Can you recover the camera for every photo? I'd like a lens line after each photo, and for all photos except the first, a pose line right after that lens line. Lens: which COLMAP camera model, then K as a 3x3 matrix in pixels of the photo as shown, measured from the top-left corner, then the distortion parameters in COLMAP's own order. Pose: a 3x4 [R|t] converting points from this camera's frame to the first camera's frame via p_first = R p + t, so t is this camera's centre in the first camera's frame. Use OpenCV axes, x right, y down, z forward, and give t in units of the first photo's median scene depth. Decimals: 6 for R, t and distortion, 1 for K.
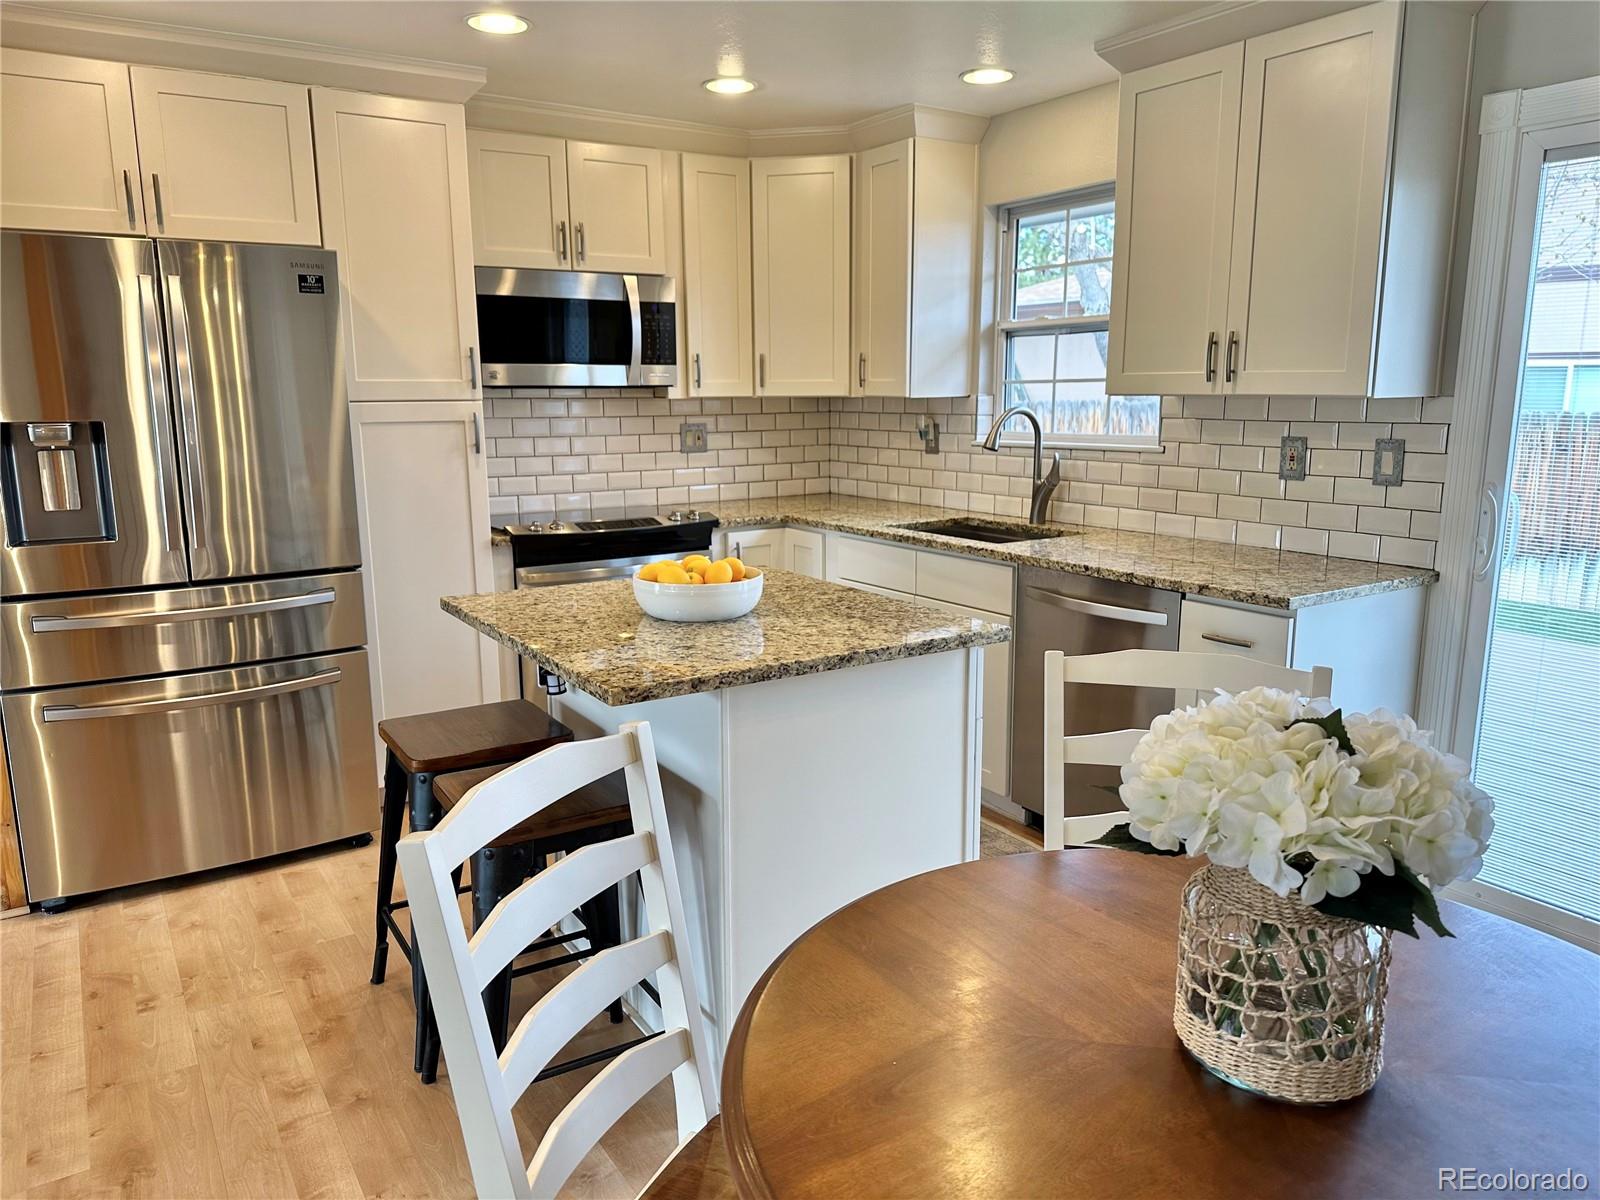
lens RADIAL K [[1126.8, 0, 808.8], [0, 1126.8, 602.1], [0, 0, 1]] dist [-0.005417, -0.005926]
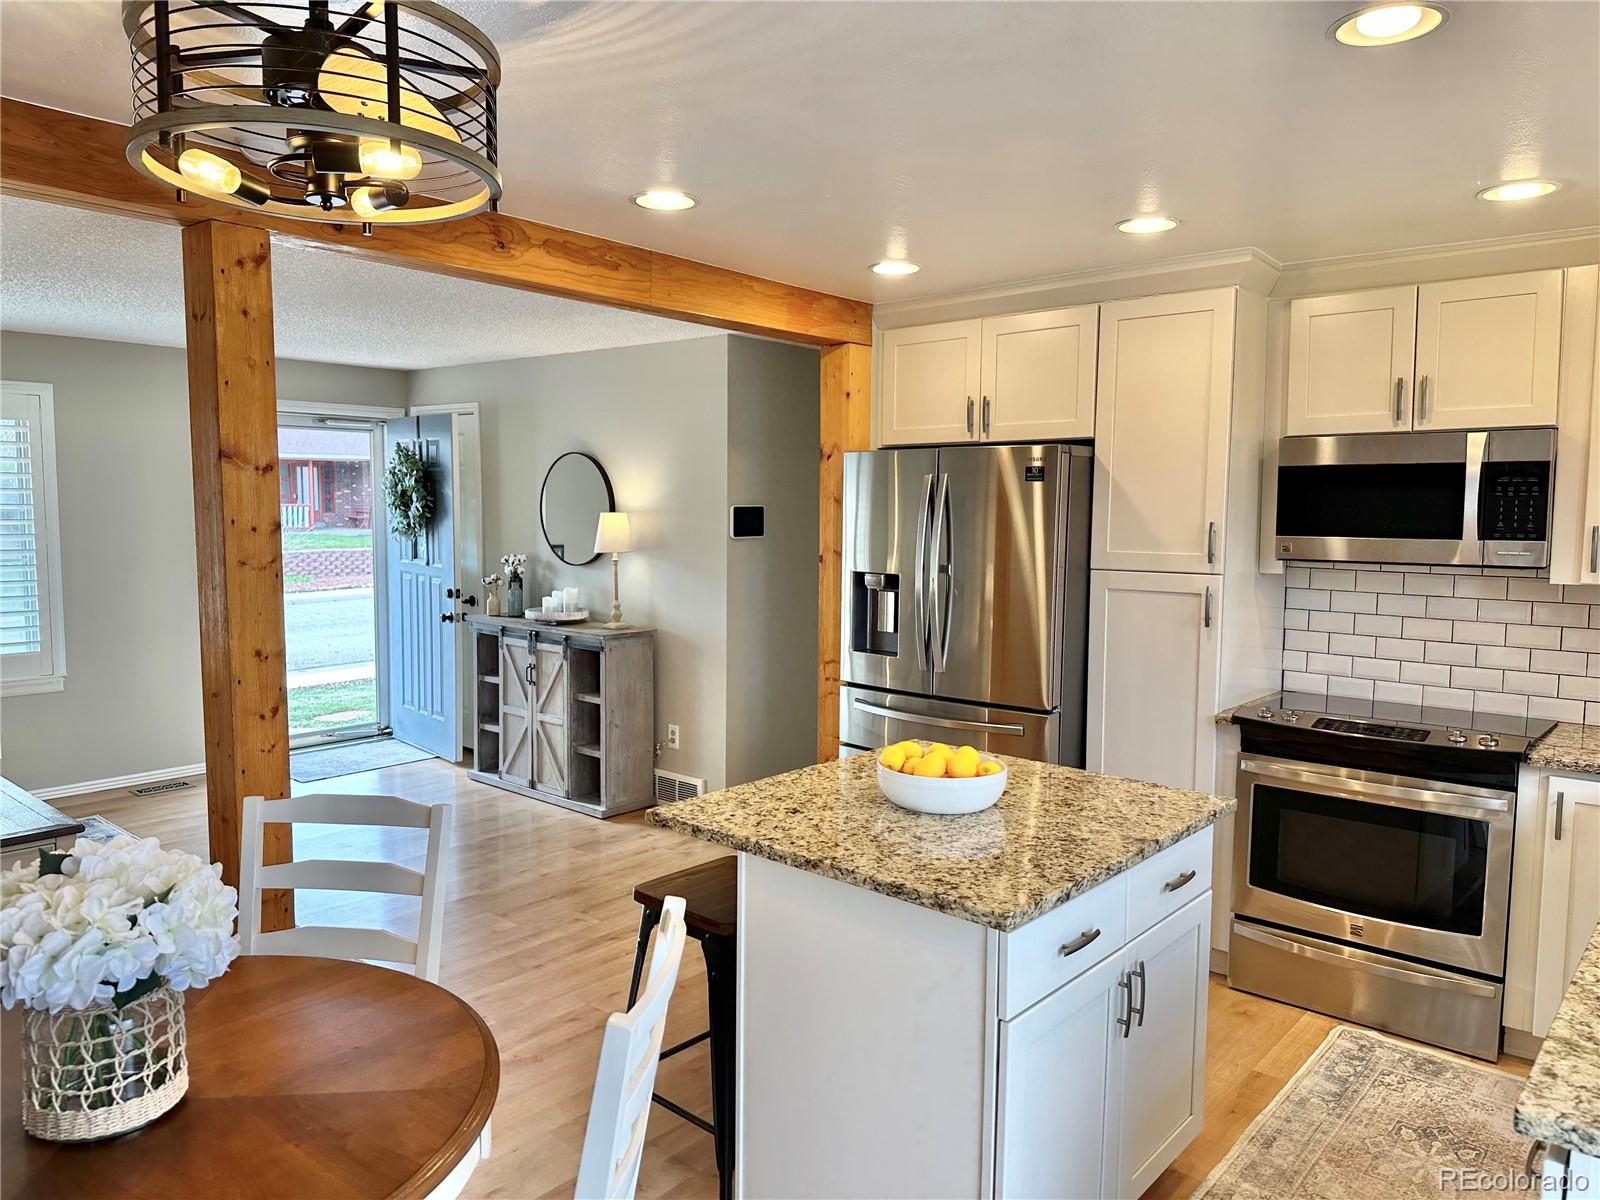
lens RADIAL K [[1126.8, 0, 808.8], [0, 1126.8, 602.1], [0, 0, 1]] dist [-0.005417, -0.005926]
pose [[0.268884, 0.091065, -0.958858, 0.503597], [-0.191637, 0.980675, 0.039398, -0.112354], [0.943916, 0.173159, 0.281139, 0.346434]]
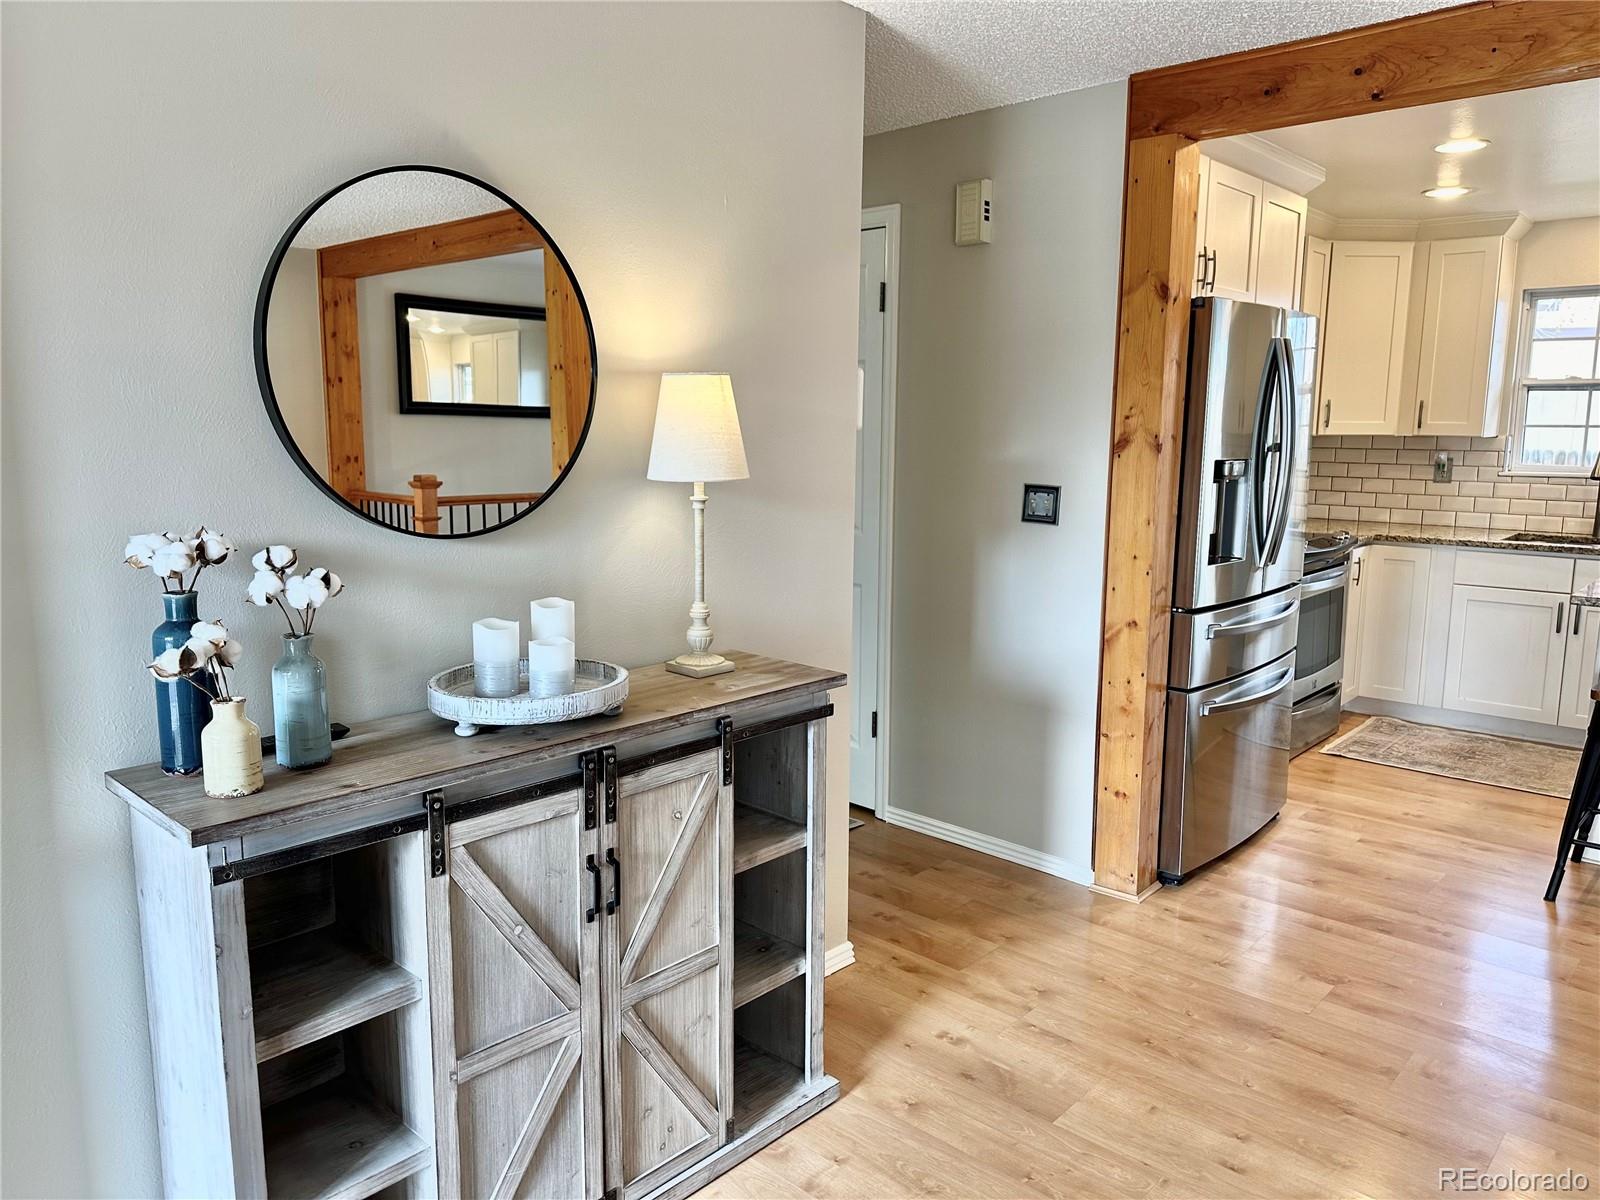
lens RADIAL K [[1126.8, 0, 808.8], [0, 1126.8, 602.1], [0, 0, 1]] dist [-0.005417, -0.005926]
pose [[0.969455, -0.027794, 0.243689, -0.991102], [0.033637, 0.999237, -0.019846, 0.000906], [-0.242951, 0.027437, 0.969650, -0.028390]]
